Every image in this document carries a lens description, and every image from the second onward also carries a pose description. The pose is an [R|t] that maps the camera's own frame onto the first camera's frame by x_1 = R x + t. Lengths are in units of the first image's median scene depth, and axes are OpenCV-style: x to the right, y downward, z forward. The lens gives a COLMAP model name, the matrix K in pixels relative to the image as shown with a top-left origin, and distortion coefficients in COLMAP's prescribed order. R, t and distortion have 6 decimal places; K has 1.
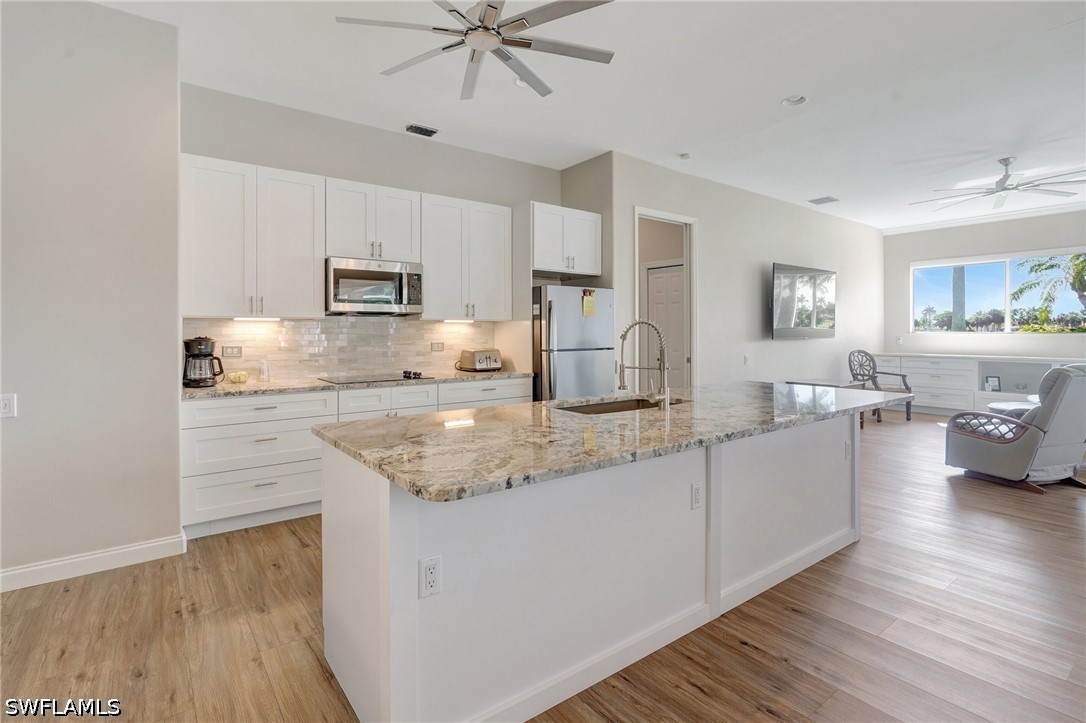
lens RADIAL K [[538.9, 0, 538.0], [0, 538.9, 327.7], [0, 0, 1]] dist [0.000703, 0.000123]
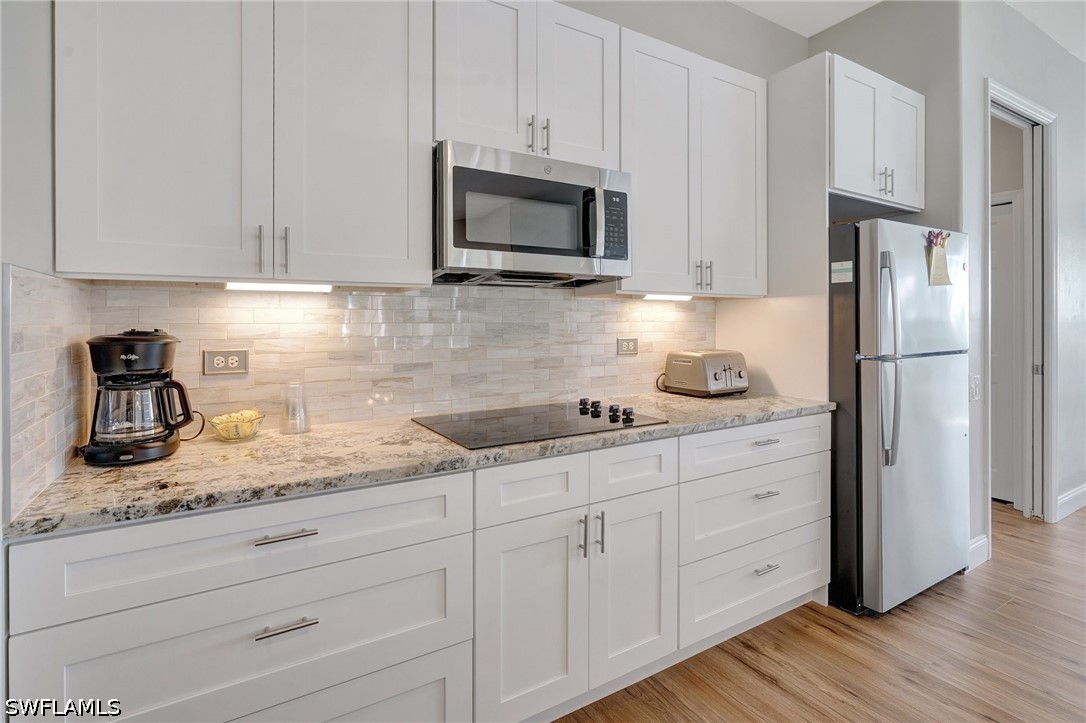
lens RADIAL K [[531.7, 0, 540.7], [0, 531.7, 316.6], [0, 0, 1]] dist [-0.002158, -0.000201]
pose [[0.995442, -0.001027, -0.095359, -0.253894], [0.001052, 0.999999, 0.000211, 0.006436], [0.095359, -0.000310, 0.995443, 0.553538]]
